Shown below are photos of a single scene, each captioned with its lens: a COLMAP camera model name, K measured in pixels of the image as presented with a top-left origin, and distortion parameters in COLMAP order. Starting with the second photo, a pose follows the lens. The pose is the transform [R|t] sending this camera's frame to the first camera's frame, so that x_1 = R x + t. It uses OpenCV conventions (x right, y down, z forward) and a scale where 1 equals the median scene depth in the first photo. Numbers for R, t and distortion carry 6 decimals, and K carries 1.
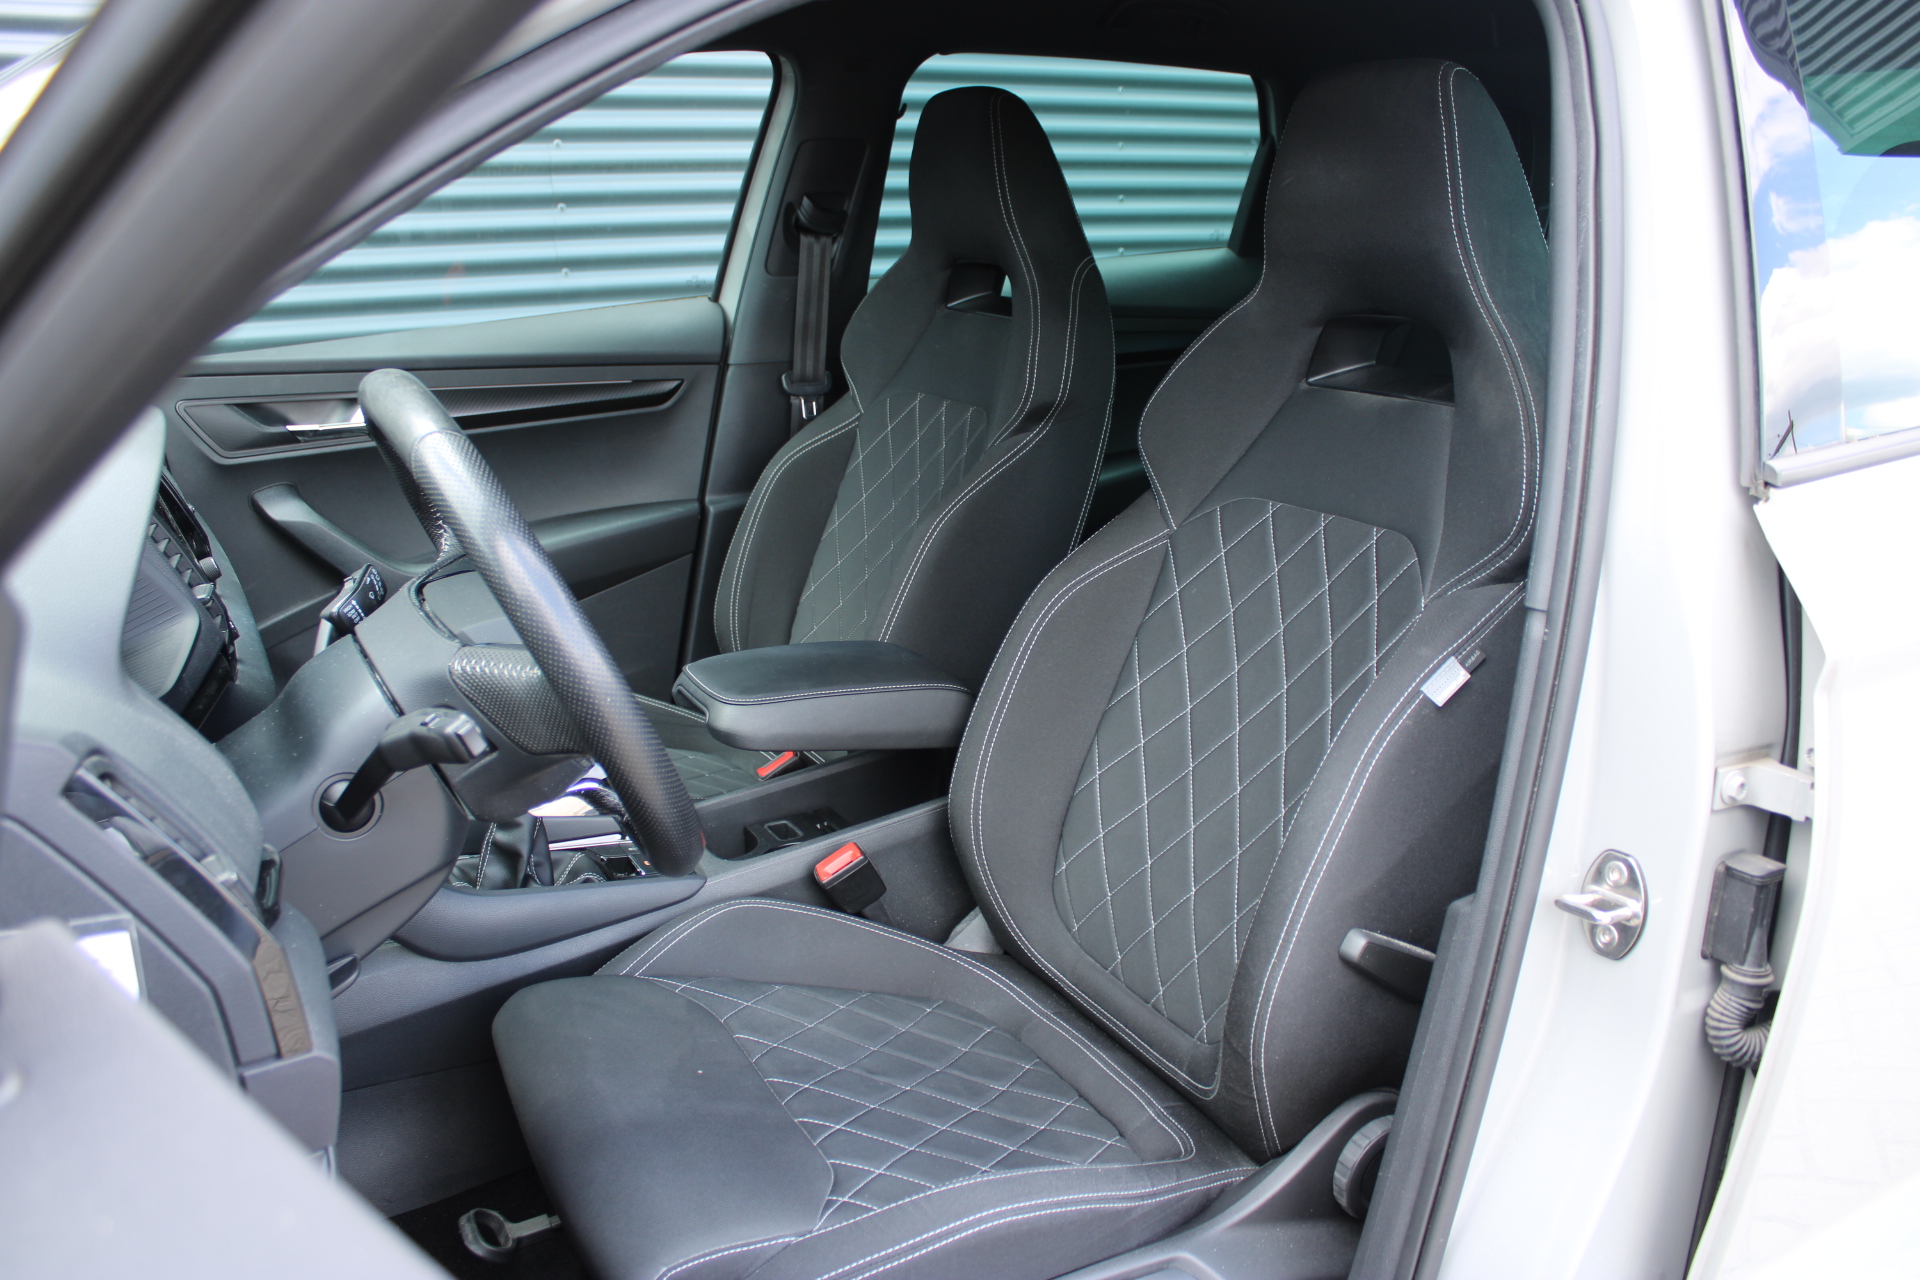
lens RADIAL K [[1593.7, 0, 953.3], [0, 1593.7, 645.9], [0, 0, 1]] dist [-0.173890, 0.161142]
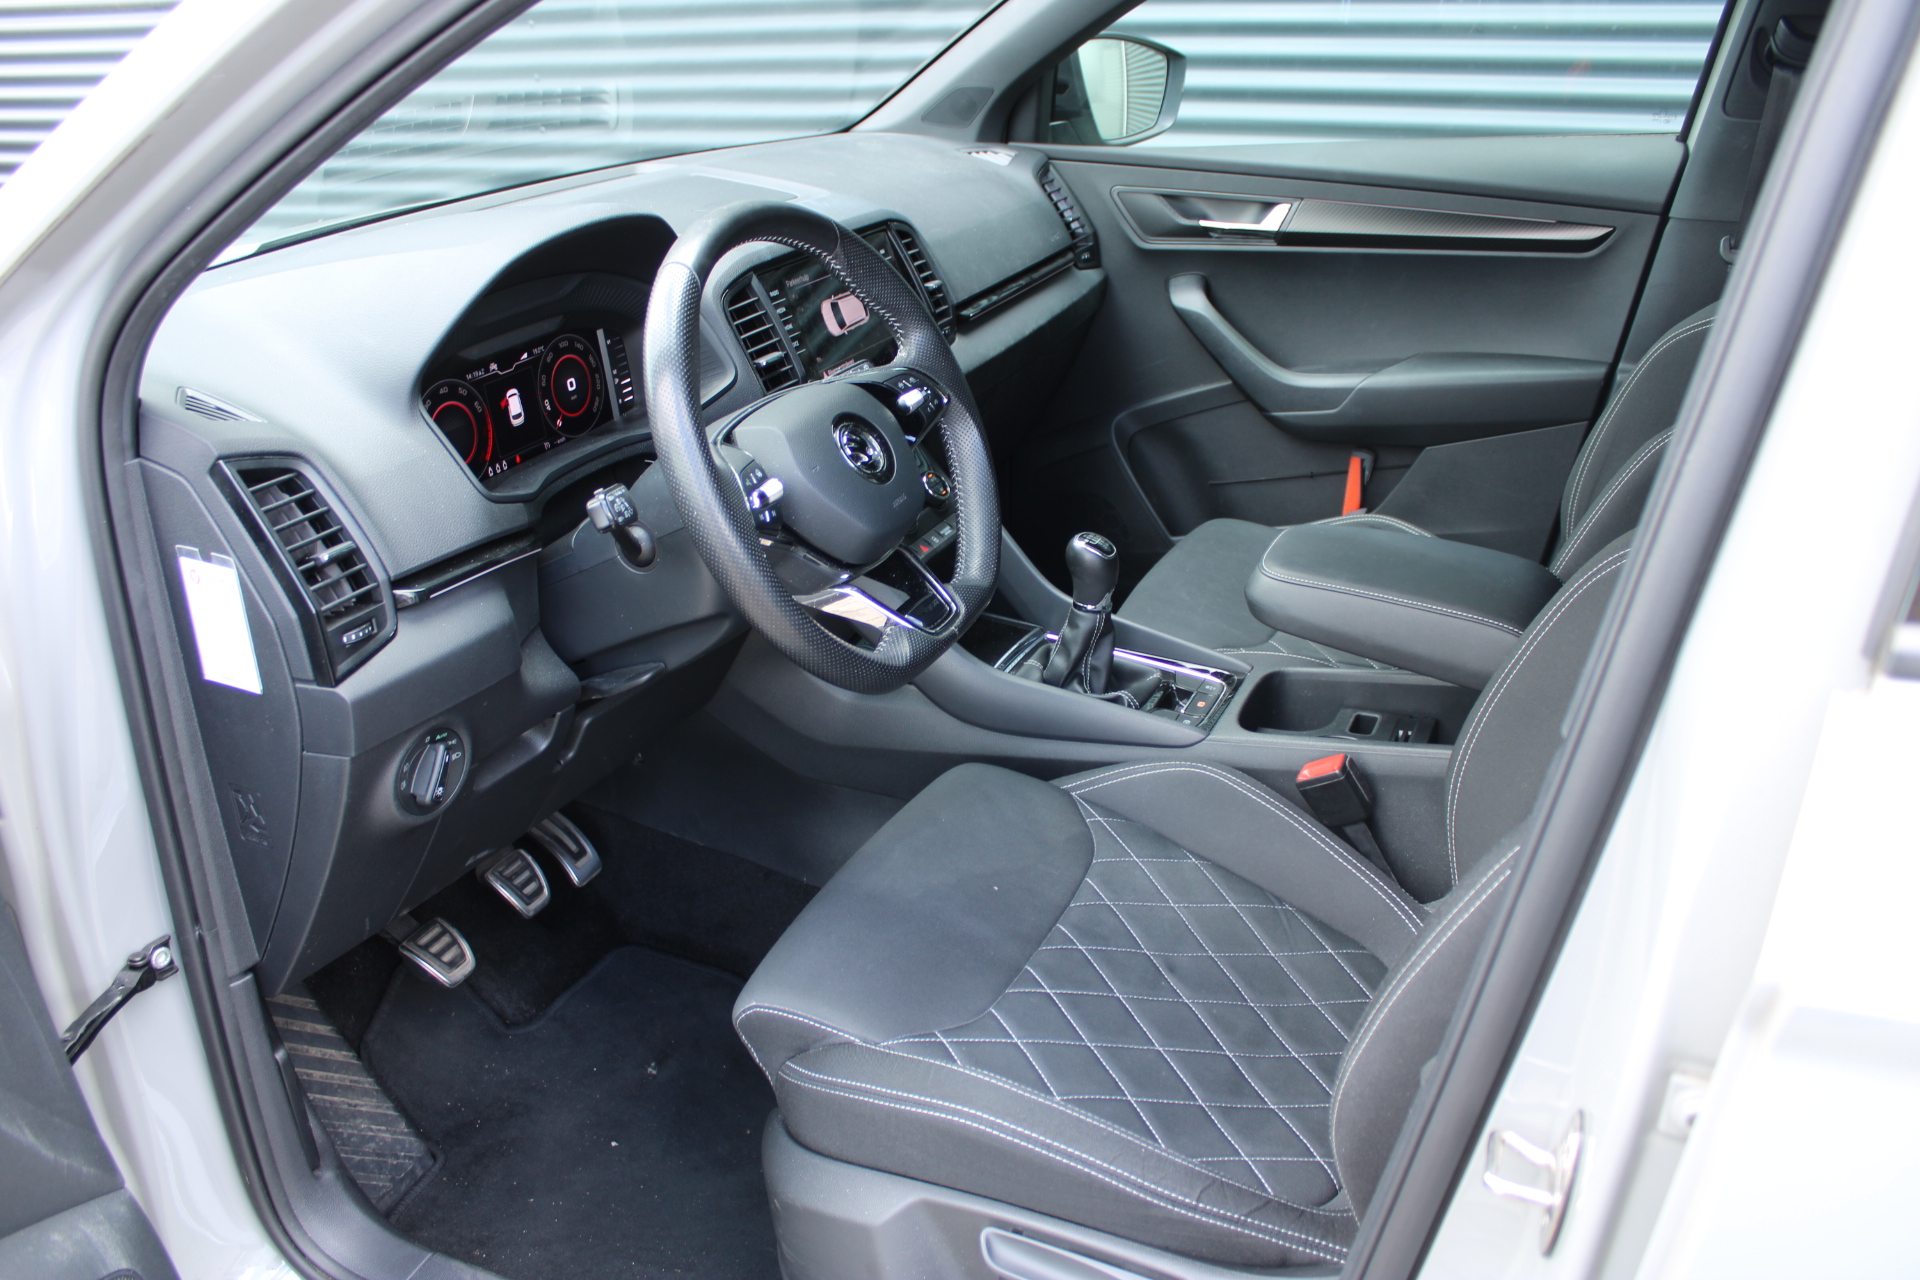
lens RADIAL K [[1593.7, 0, 953.3], [0, 1593.7, 645.9], [0, 0, 1]] dist [-0.173890, 0.161142]
pose [[0.597363, 0.309037, -0.740036, 0.360475], [-0.199197, 0.951030, 0.236354, -0.085375], [0.776838, 0.006224, 0.629669, 0.188330]]
